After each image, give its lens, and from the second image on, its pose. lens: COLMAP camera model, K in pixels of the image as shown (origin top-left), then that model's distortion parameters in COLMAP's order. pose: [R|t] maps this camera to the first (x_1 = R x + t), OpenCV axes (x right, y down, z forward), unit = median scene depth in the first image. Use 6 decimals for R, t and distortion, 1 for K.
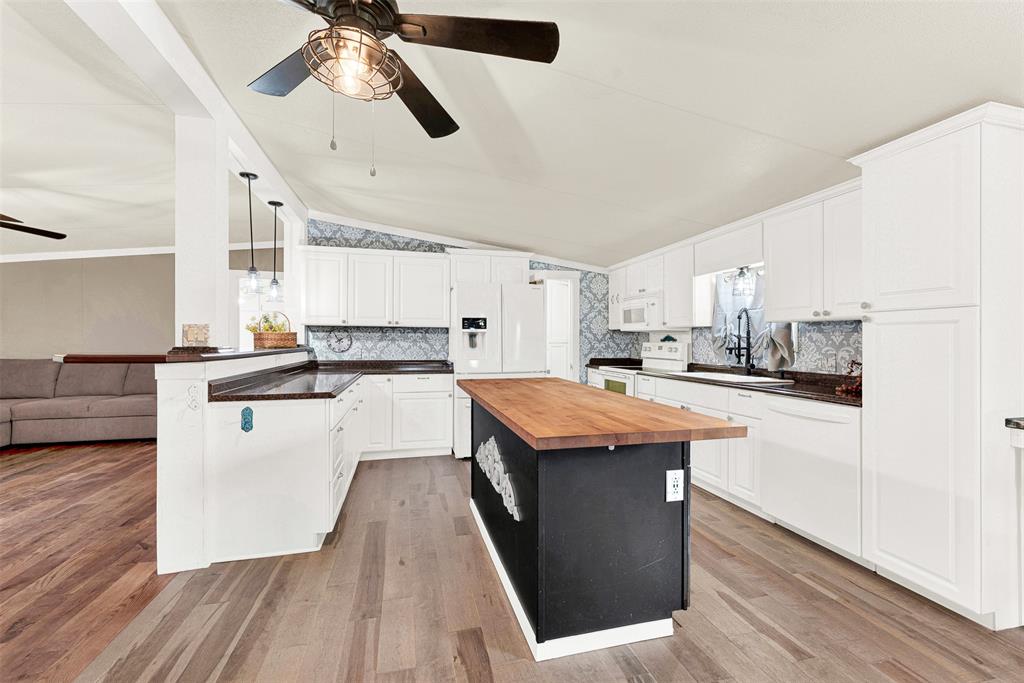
lens RADIAL K [[422.4, 0, 513.7], [0, 422.4, 338.7], [0, 0, 1]] dist [0.002852, 0.000299]
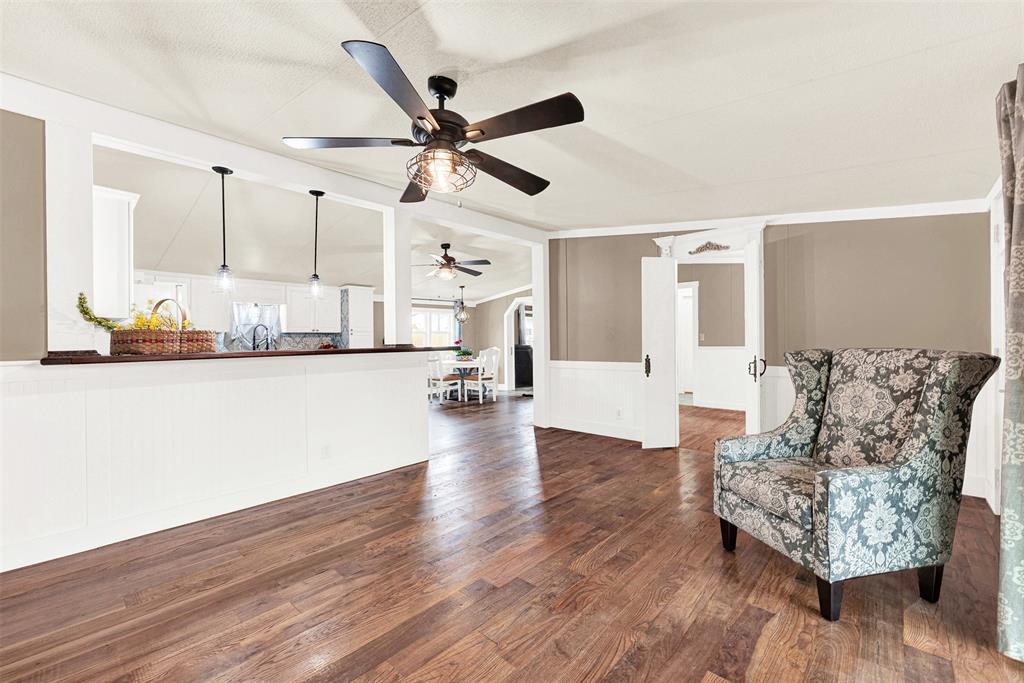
lens RADIAL K [[413.3, 0, 512.5], [0, 413.3, 338.7], [0, 0, 1]] dist [0.000687, -0.003470]
pose [[-0.539896, 0.000794, 0.841731, -1.893646], [0.001189, 0.999999, -0.000181, -0.004831], [-0.841731, 0.000903, -0.539896, 1.203825]]
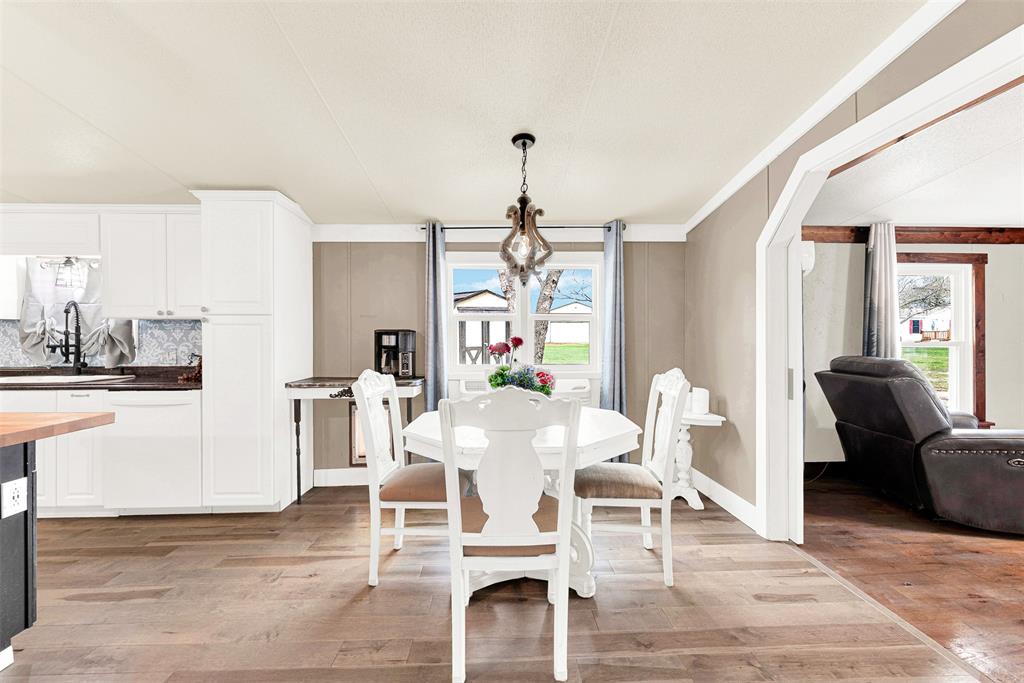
lens RADIAL K [[413.3, 0, 512.5], [0, 413.3, 338.7], [0, 0, 1]] dist [0.000687, -0.003470]
pose [[0.209304, -0.005057, 0.977838, -0.139833], [-0.002119, 0.999982, 0.005626, 0.000917], [-0.977848, -0.003250, 0.209289, -0.124023]]
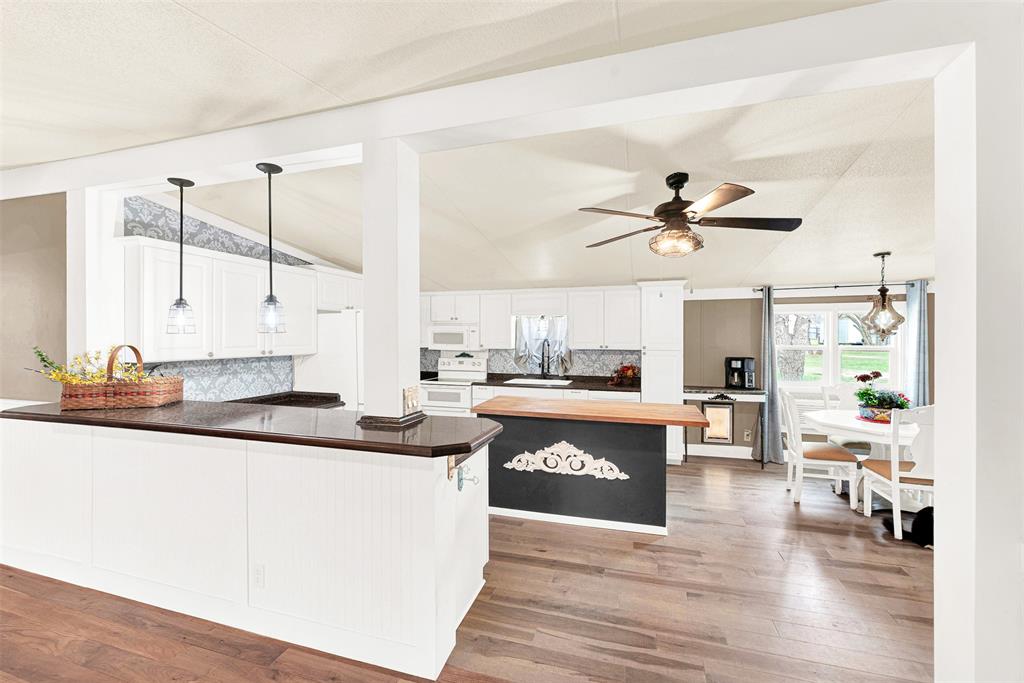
lens RADIAL K [[420.5, 0, 504.9], [0, 420.5, 332.6], [0, 0, 1]] dist [0.000937, -0.000047]
pose [[0.527442, -0.000863, 0.849591, -1.080604], [-0.001134, 0.999998, 0.001719, -0.115395], [-0.849590, -0.001870, 0.527440, 0.306029]]
